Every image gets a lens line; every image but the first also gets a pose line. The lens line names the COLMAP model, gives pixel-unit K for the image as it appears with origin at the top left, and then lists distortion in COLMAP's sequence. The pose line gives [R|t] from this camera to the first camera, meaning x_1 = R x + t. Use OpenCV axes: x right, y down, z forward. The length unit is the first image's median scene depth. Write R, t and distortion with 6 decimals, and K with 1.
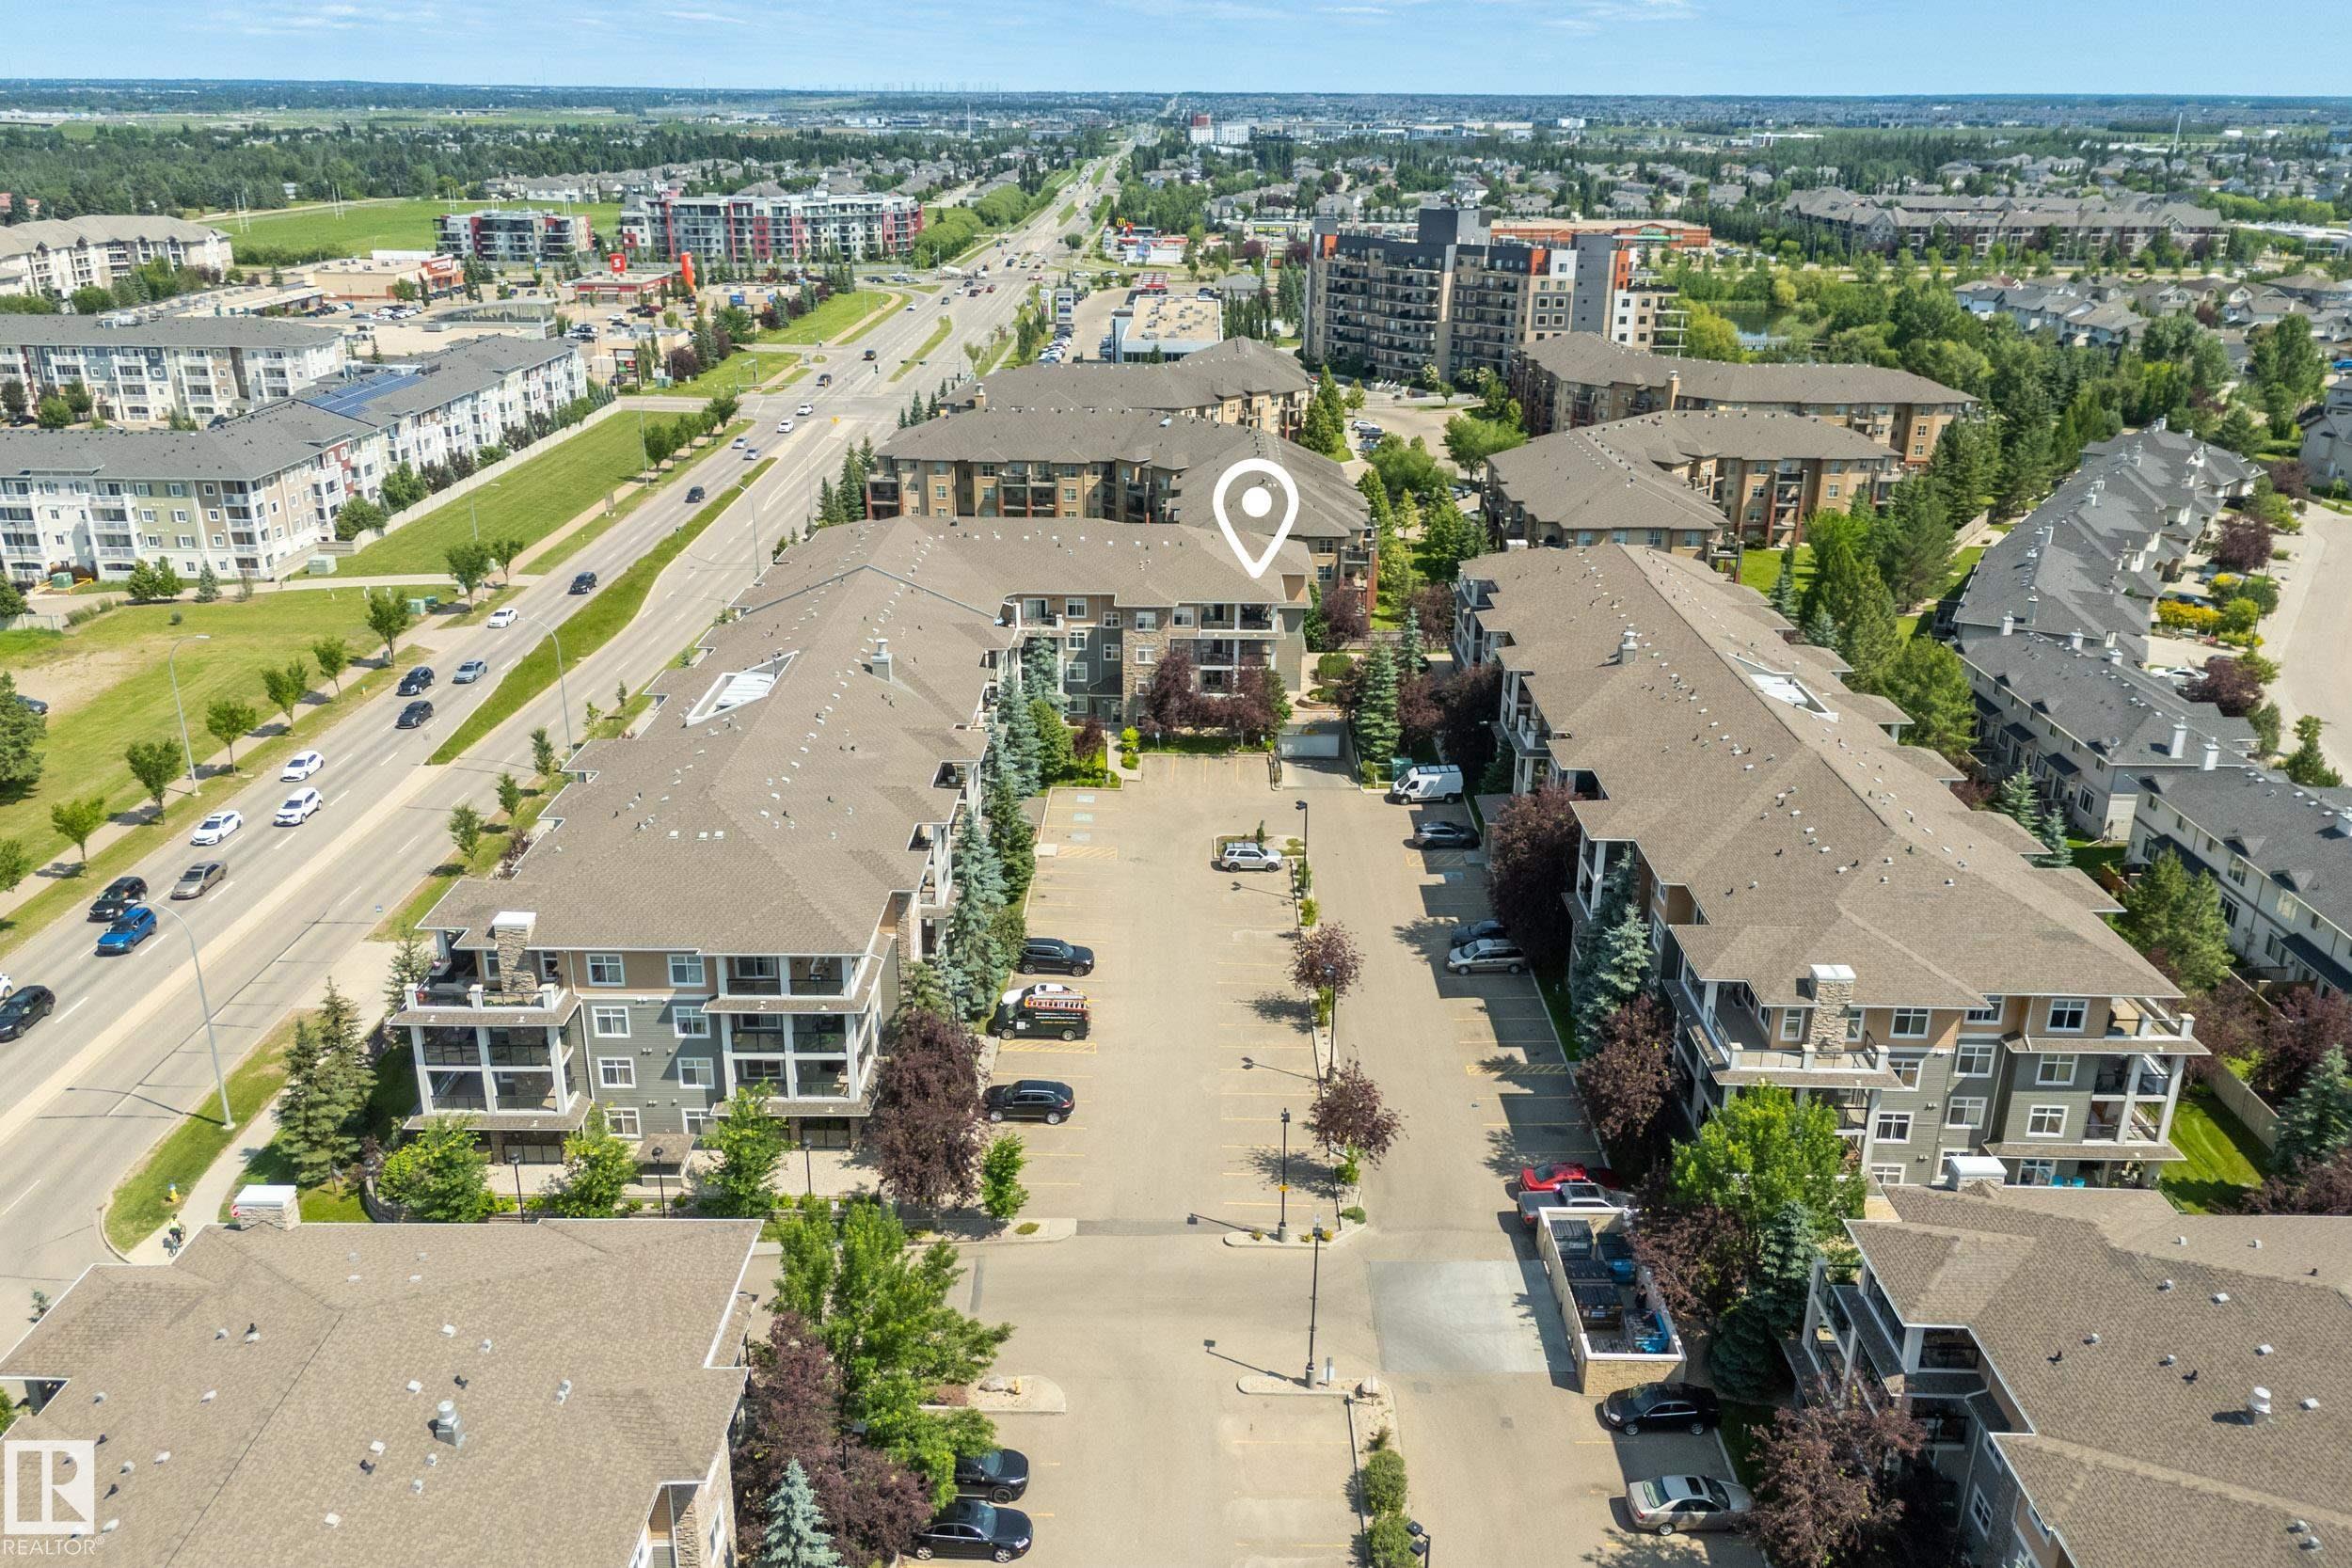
lens RADIAL K [[1754.5, 0, 1174.5], [0, 1754.5, 731.9], [0, 0, 1]] dist [0.061826, -0.063777]
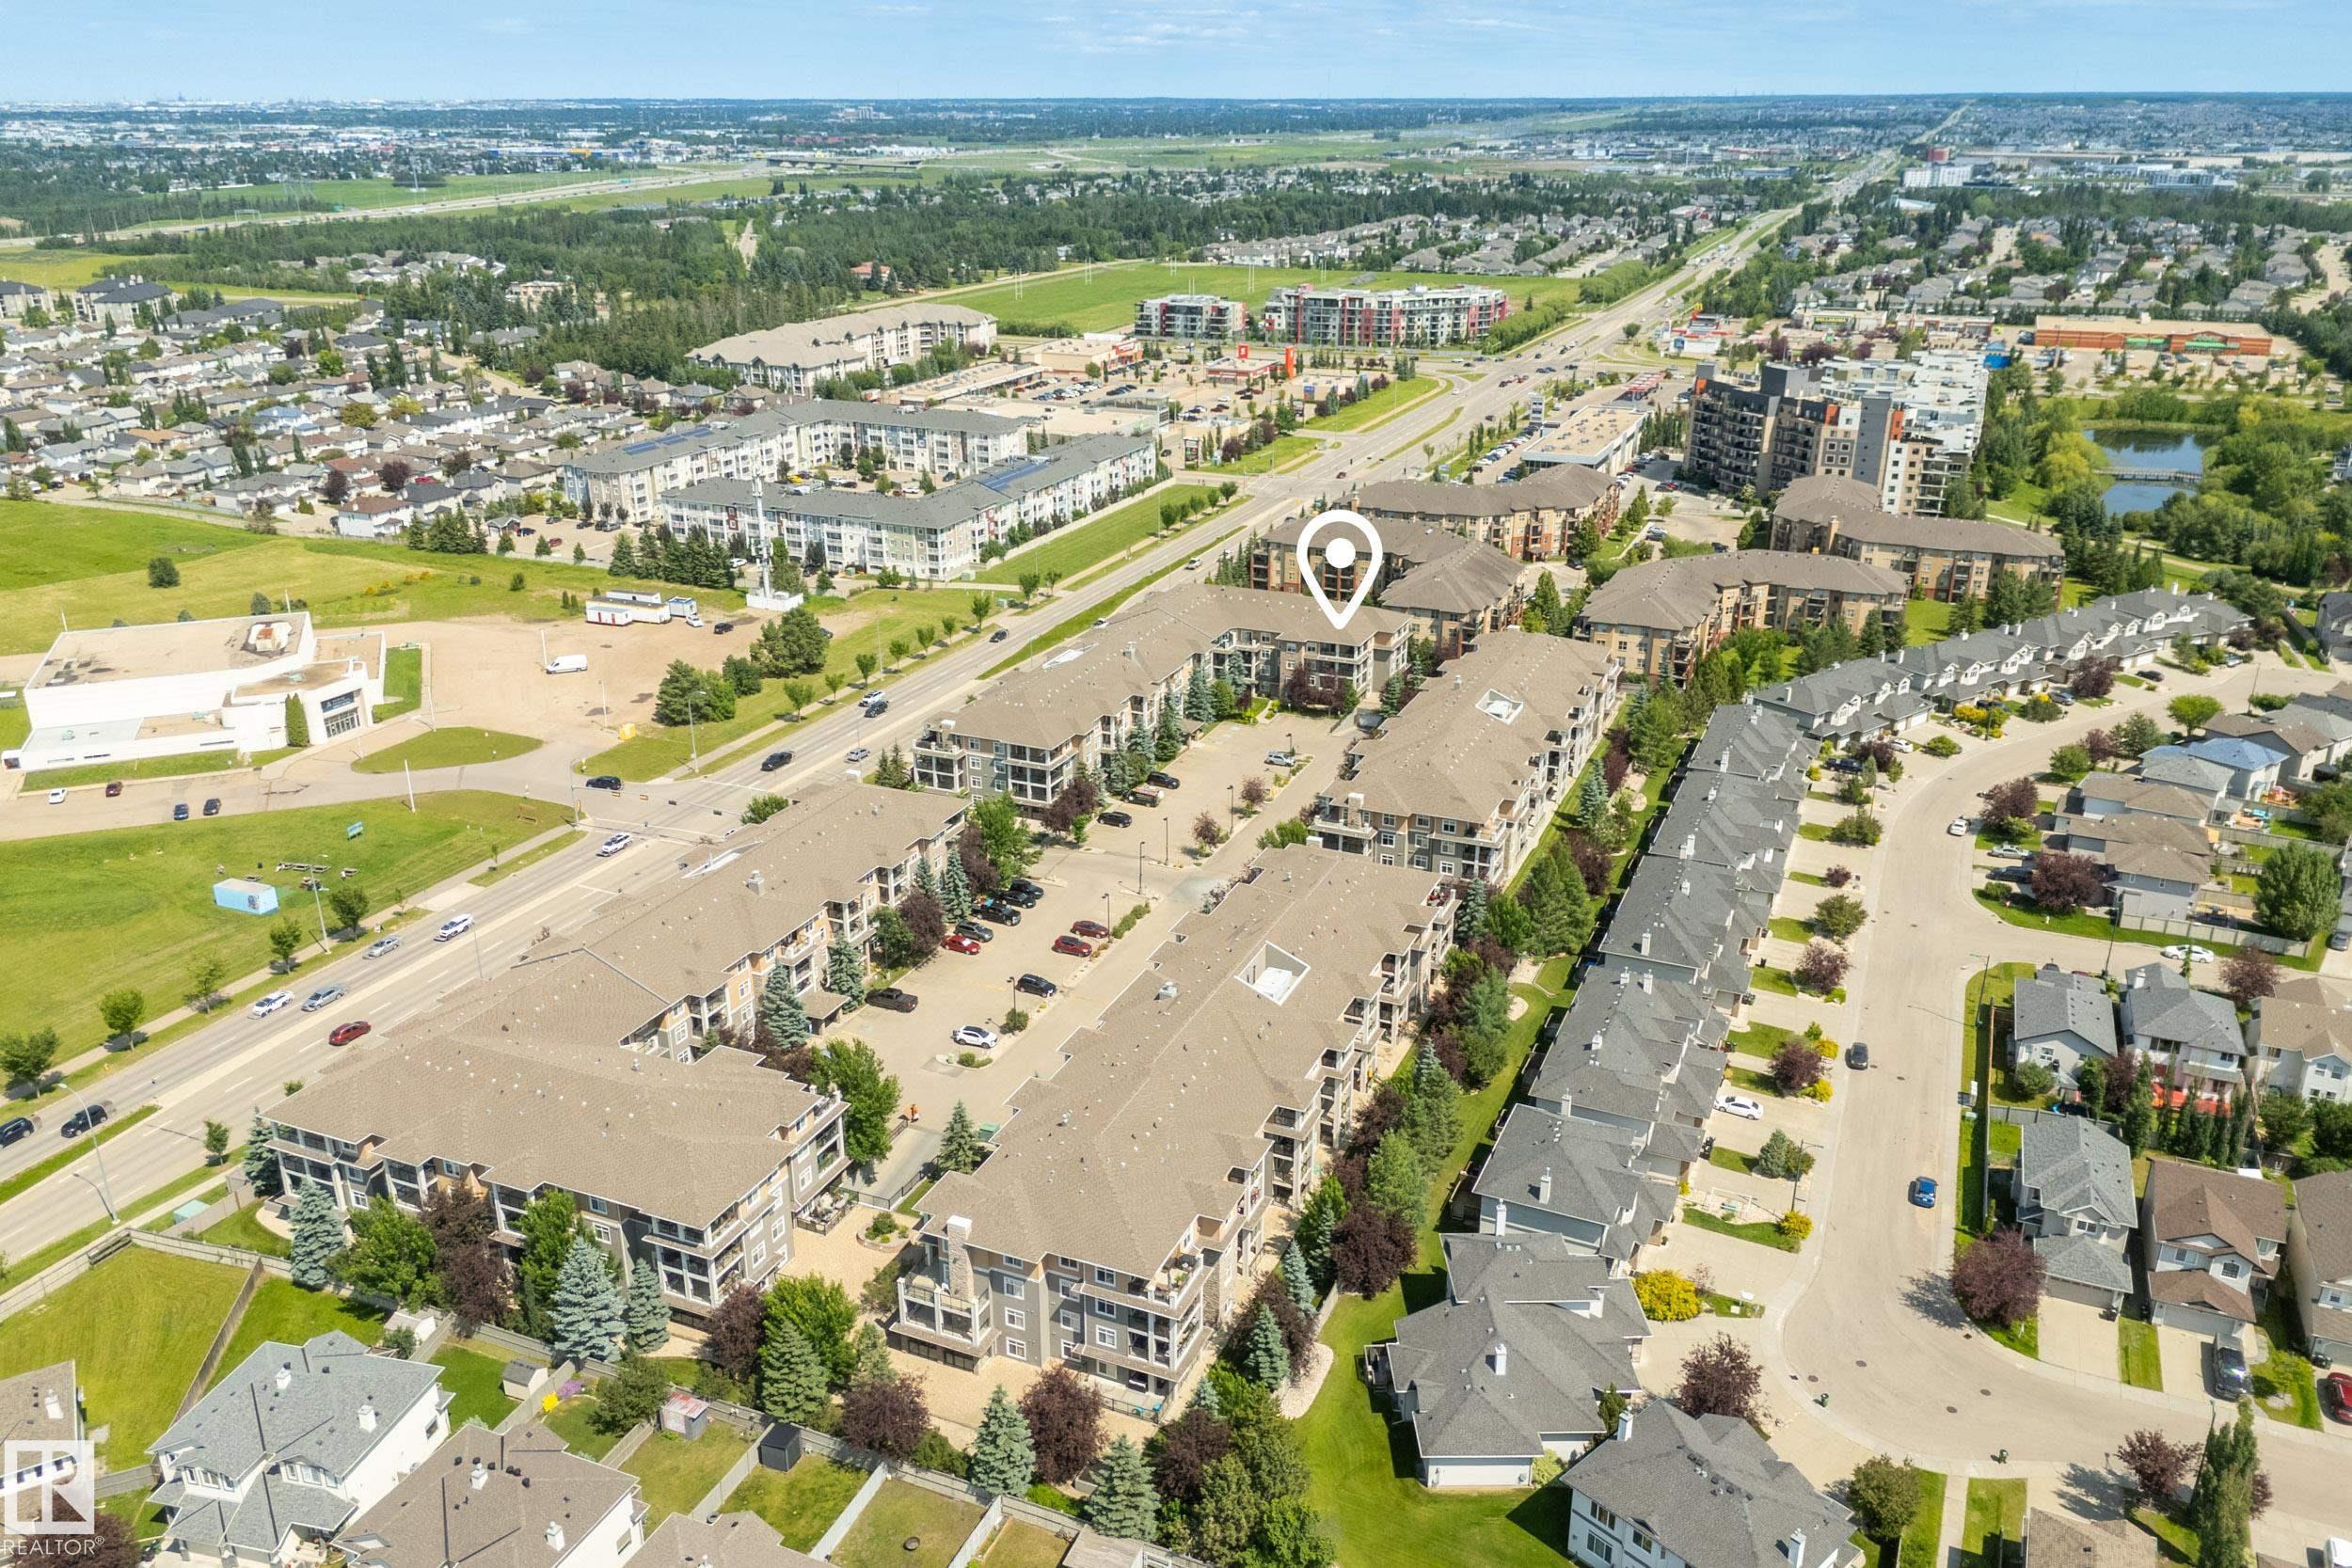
lens RADIAL K [[1750.9, 0, 1176.0], [0, 1750.9, 784.0], [0, 0, 1]] dist [0.074850, -0.112382]
pose [[0.919443, 0.133719, -0.369788, 0.329684], [-0.124913, 0.991017, 0.047776, 0.006505], [0.372855, 0.002264, 0.927887, -0.482814]]
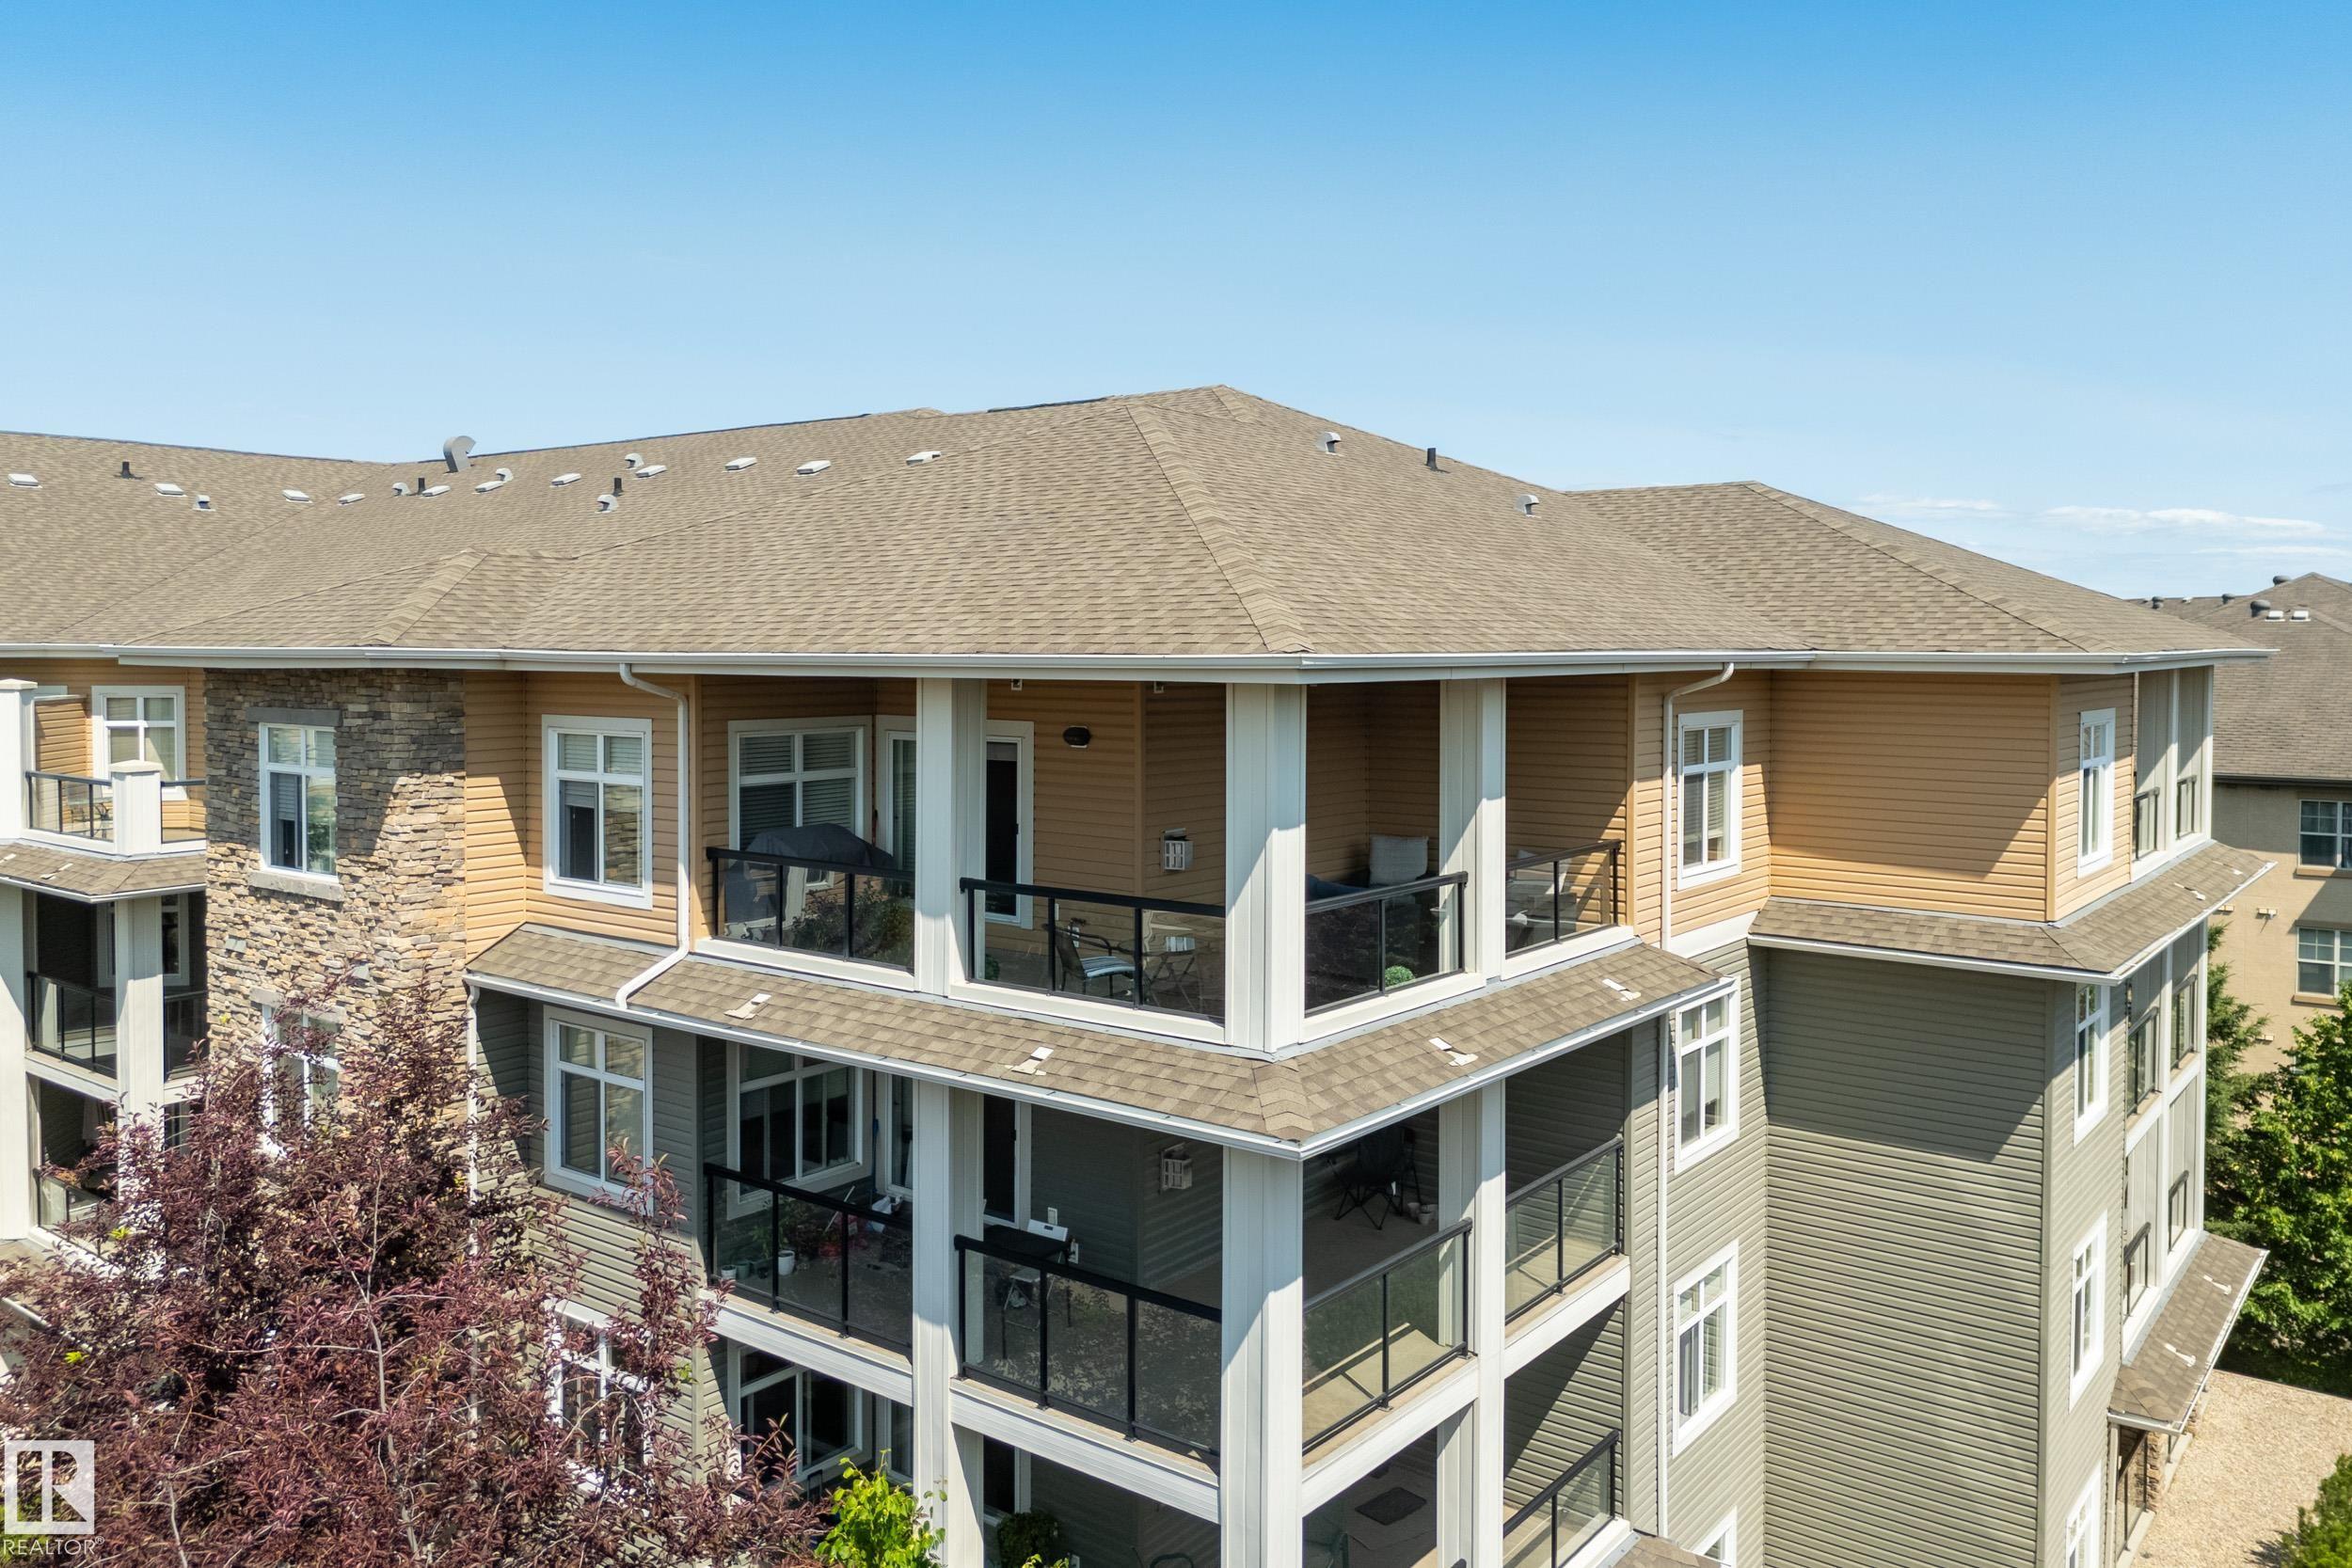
lens RADIAL K [[1754.5, 0, 1174.5], [0, 1754.5, 731.9], [0, 0, 1]] dist [0.061826, -0.063777]
pose [[0.793502, 0.027364, -0.607952, 0.054961], [-0.201323, 0.954545, -0.219804, -0.027992], [0.574303, 0.296810, 0.762942, 0.495536]]
